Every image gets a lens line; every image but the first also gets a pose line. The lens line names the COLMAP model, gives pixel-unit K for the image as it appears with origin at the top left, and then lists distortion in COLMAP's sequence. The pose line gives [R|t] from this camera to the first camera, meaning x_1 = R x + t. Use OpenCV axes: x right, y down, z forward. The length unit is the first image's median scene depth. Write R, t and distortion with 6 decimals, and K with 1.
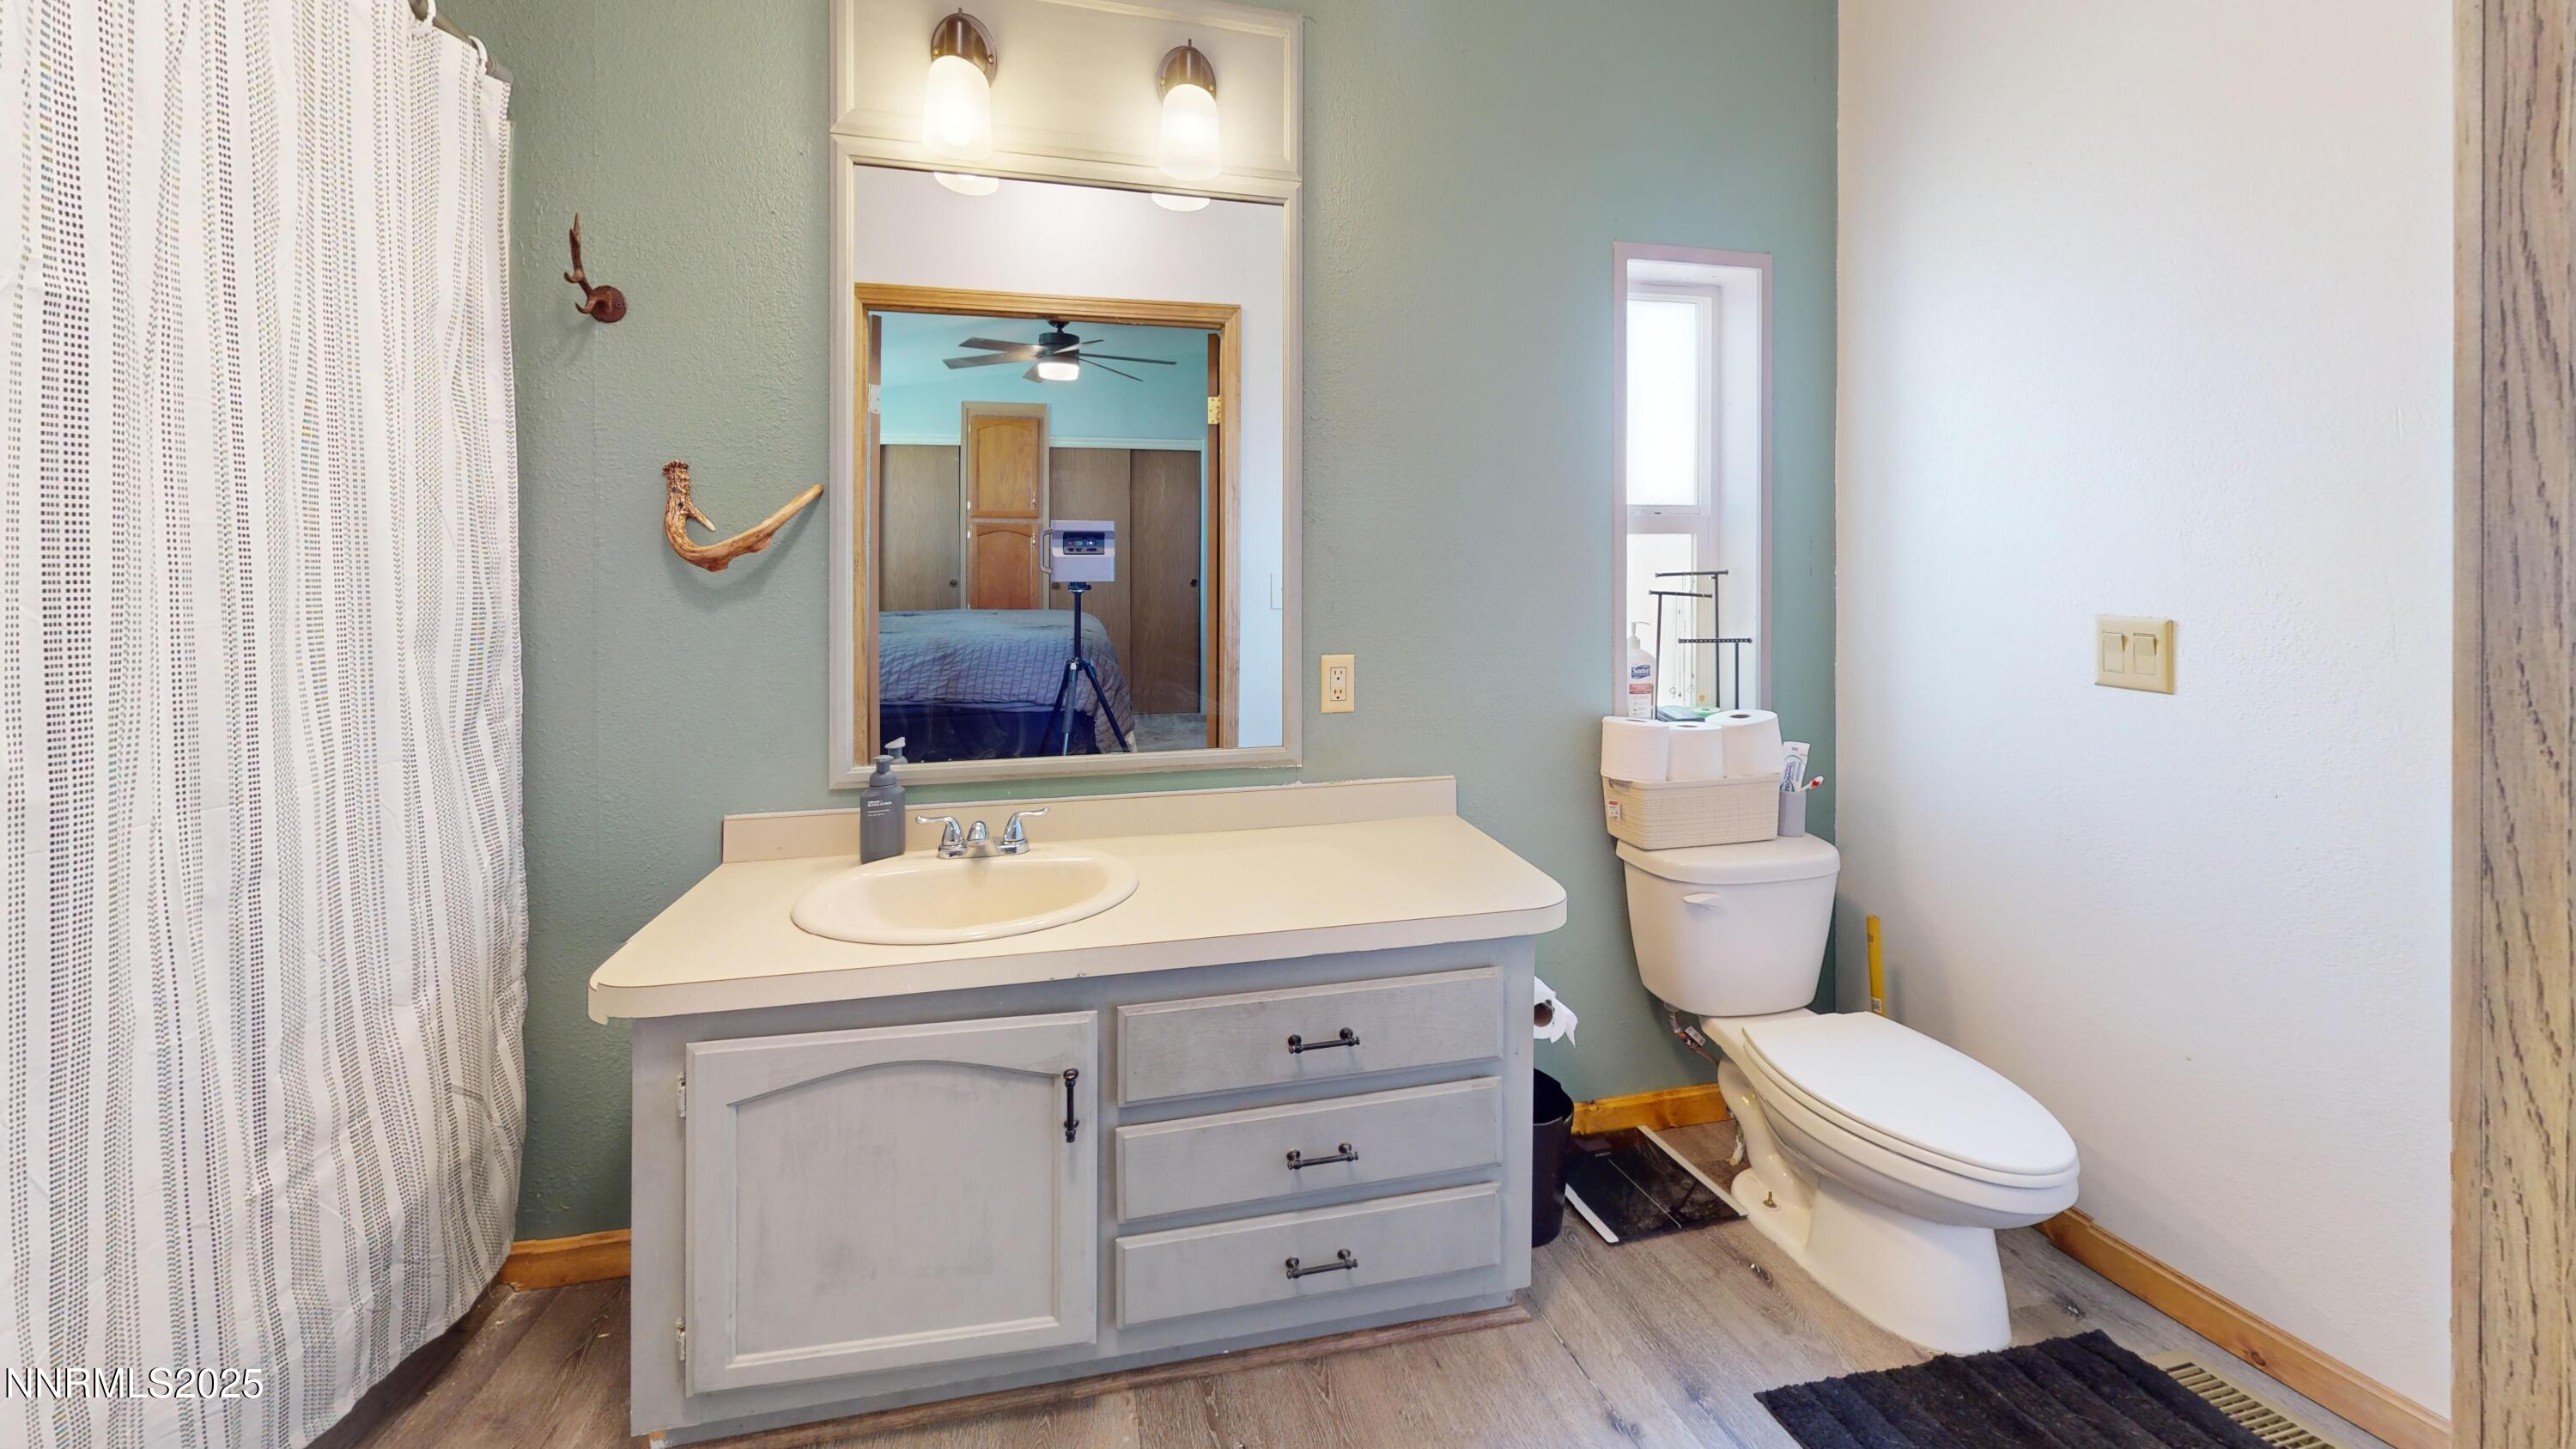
lens RADIAL K [[1289.9, 0, 1460.3], [0, 1289.9, 722.7], [0, 0, 1]] dist [0.000341, -0.000191]
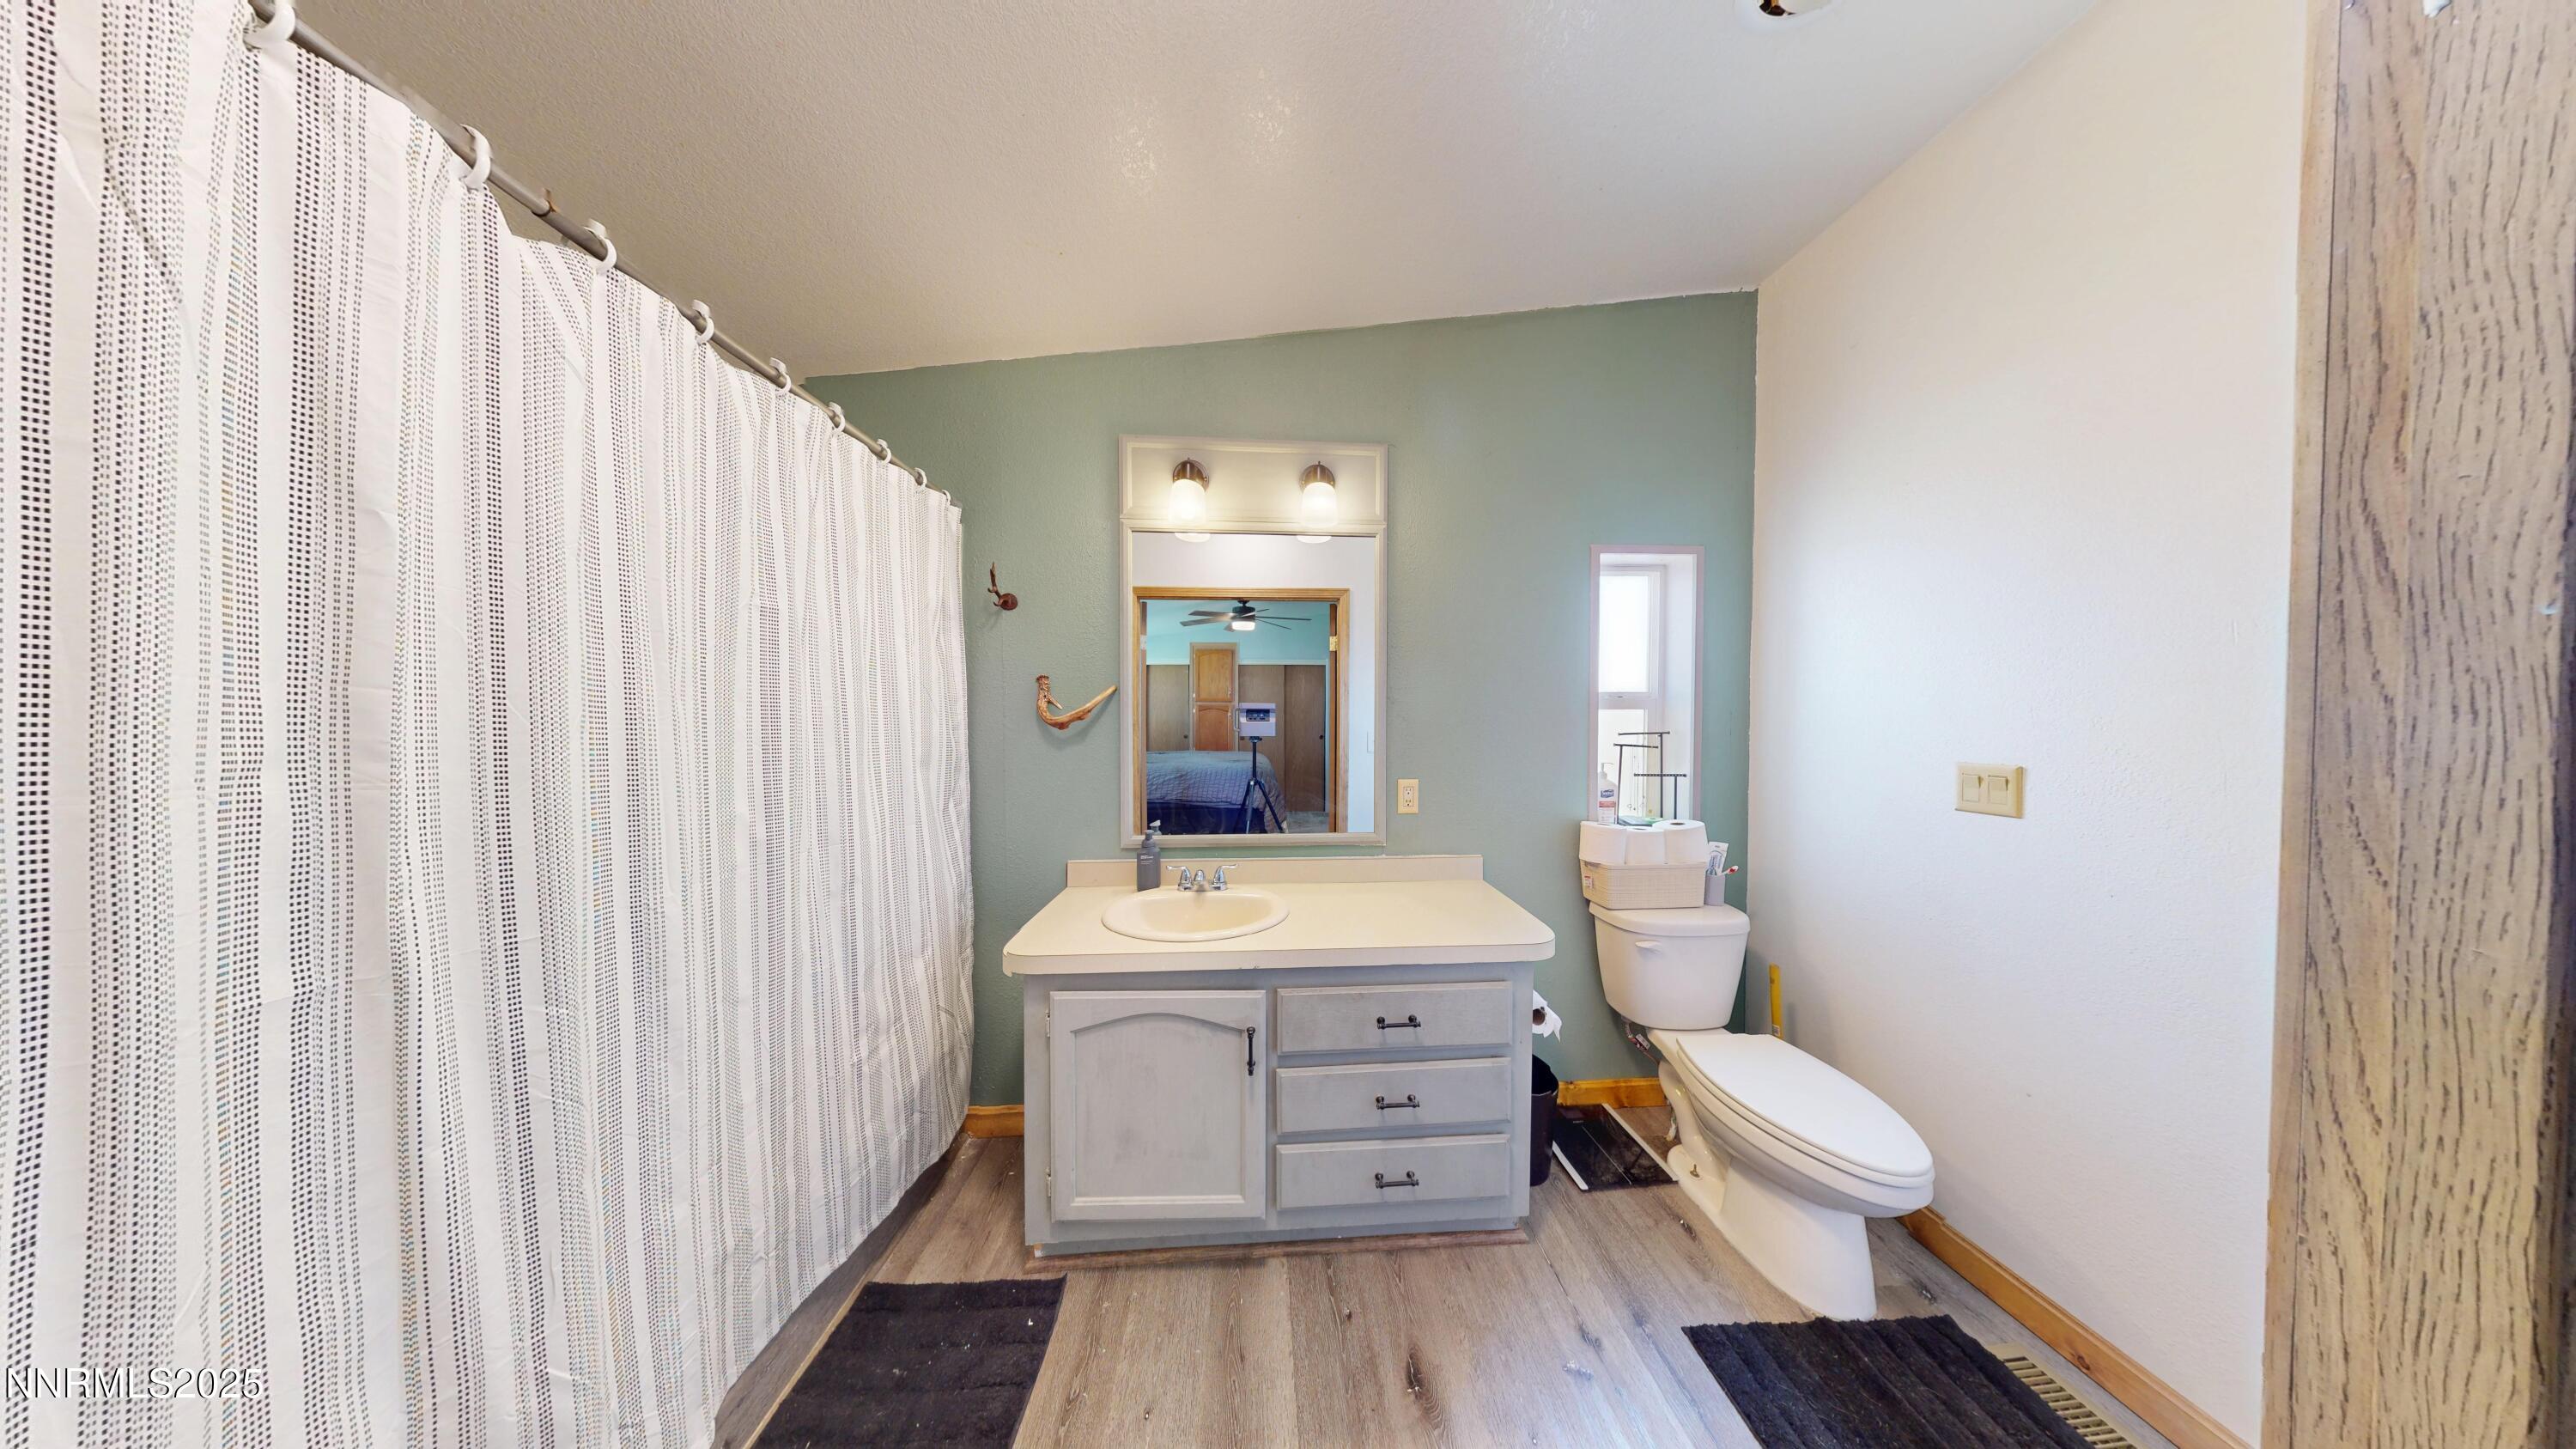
lens RADIAL K [[790.9, 0, 1290.1], [0, 790.9, 729.8], [0, 0, 1]] dist [0.000059, -0.000006]
pose [[0.970554, 0.006004, -0.240809, -0.000028], [-0.000123, 0.999702, 0.024428, -0.160728], [0.240884, -0.023680, 0.970265, -0.000135]]
